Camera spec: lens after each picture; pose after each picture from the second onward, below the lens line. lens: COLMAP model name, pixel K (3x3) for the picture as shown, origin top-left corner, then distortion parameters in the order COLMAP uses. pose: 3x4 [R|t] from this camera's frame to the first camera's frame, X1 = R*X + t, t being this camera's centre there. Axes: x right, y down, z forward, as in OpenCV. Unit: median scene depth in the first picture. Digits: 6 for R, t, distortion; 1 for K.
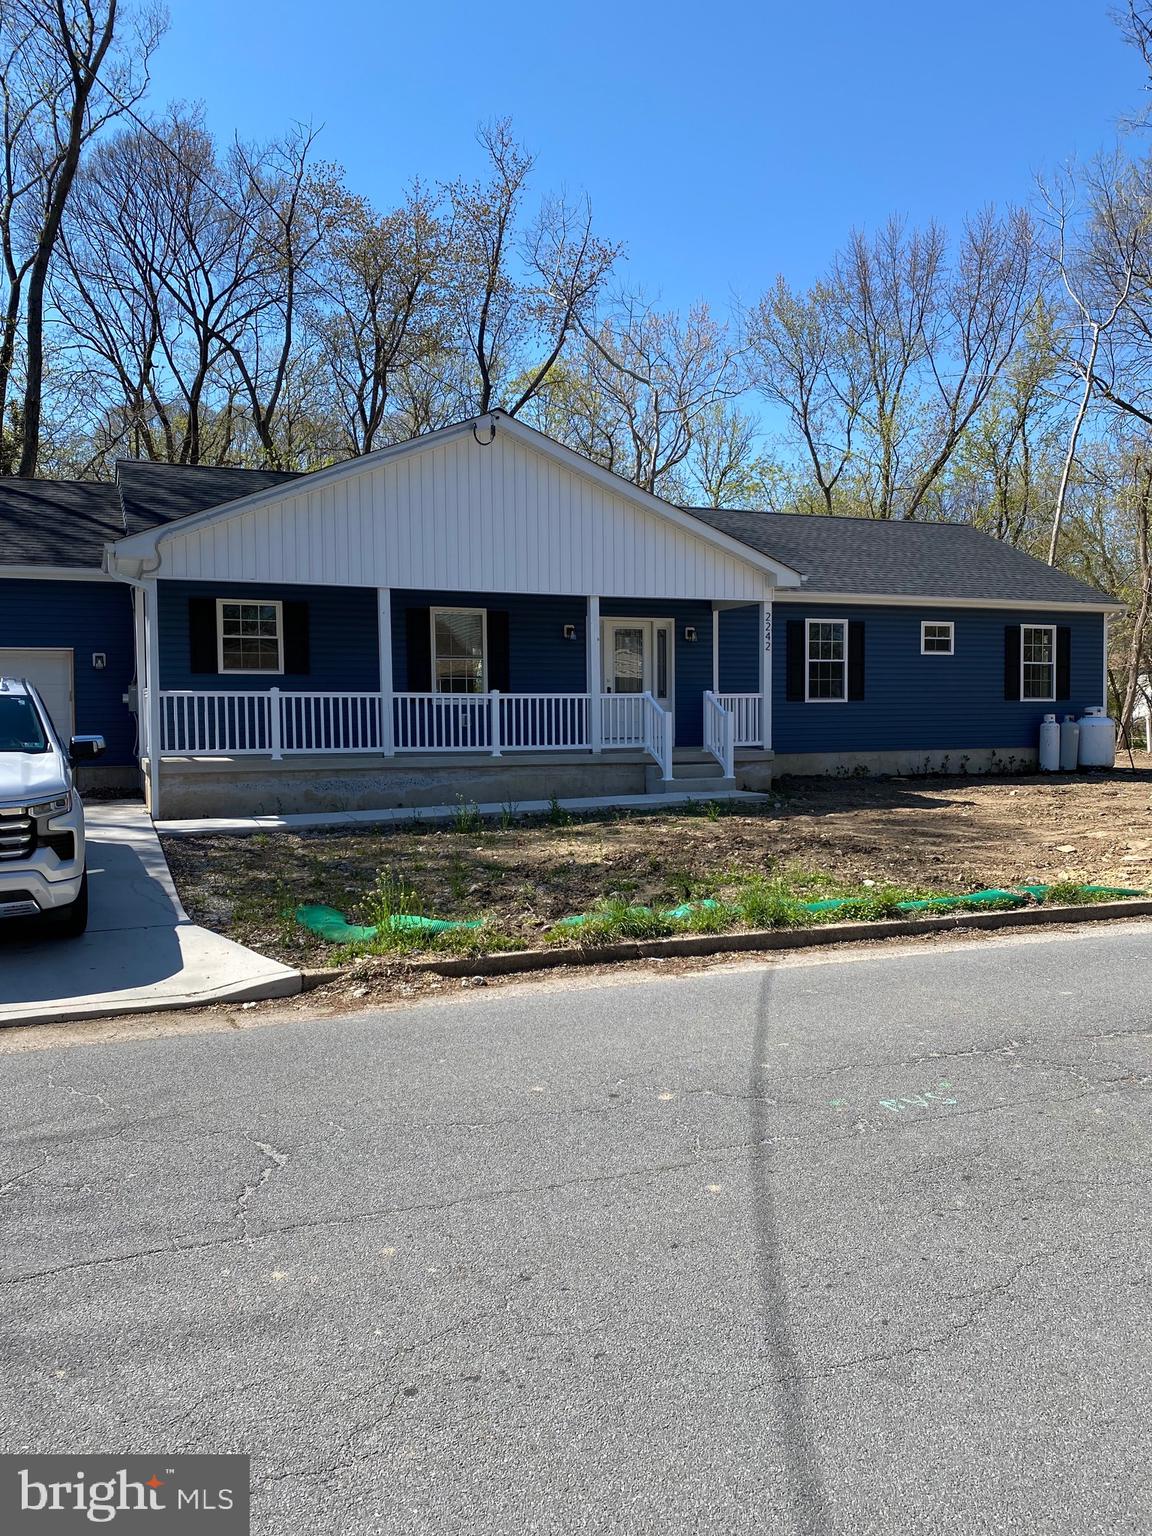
lens RADIAL K [[1175.9, 0, 576.0], [0, 1175.9, 768.0], [0, 0, 1]] dist [0.004500, 0.000000]
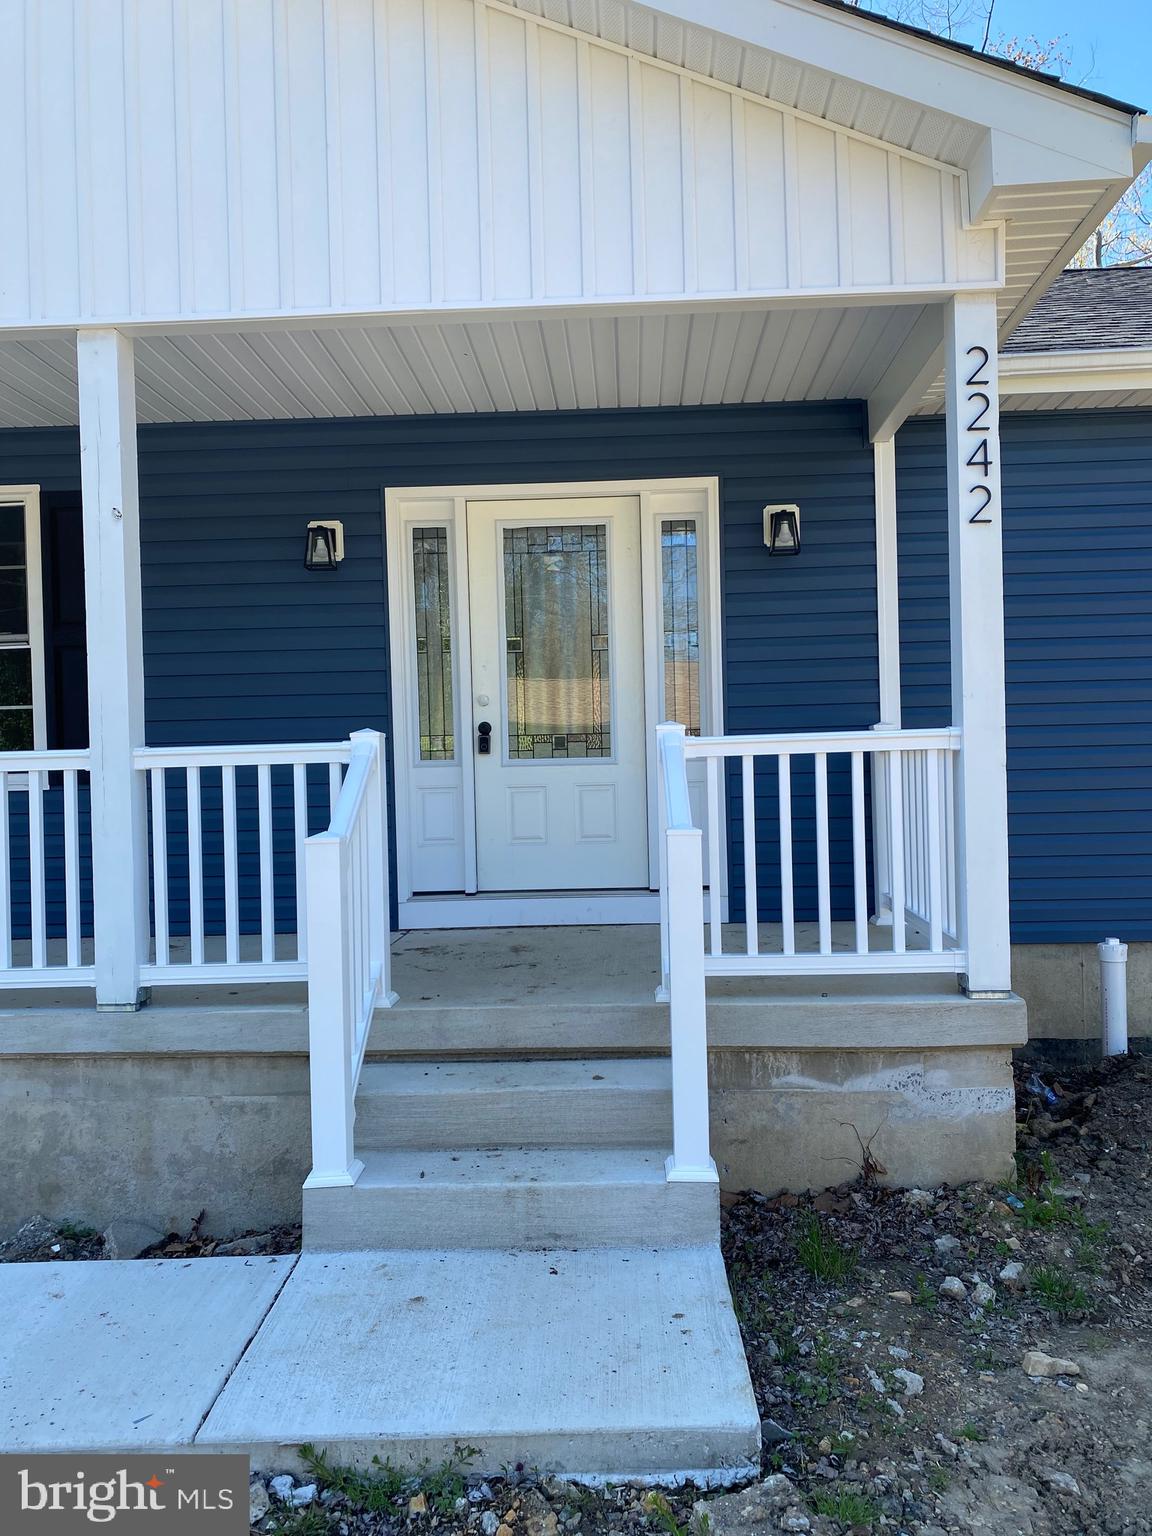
lens RADIAL K [[1175.9, 0, 576.0], [0, 1175.9, 768.0], [0, 0, 1]] dist [0.004500, 0.000000]
pose [[0.910061, -0.014717, -0.414213, 0.172534], [-0.003527, 0.999058, -0.043246, -0.043687], [0.414460, 0.040818, 0.909152, 0.732556]]
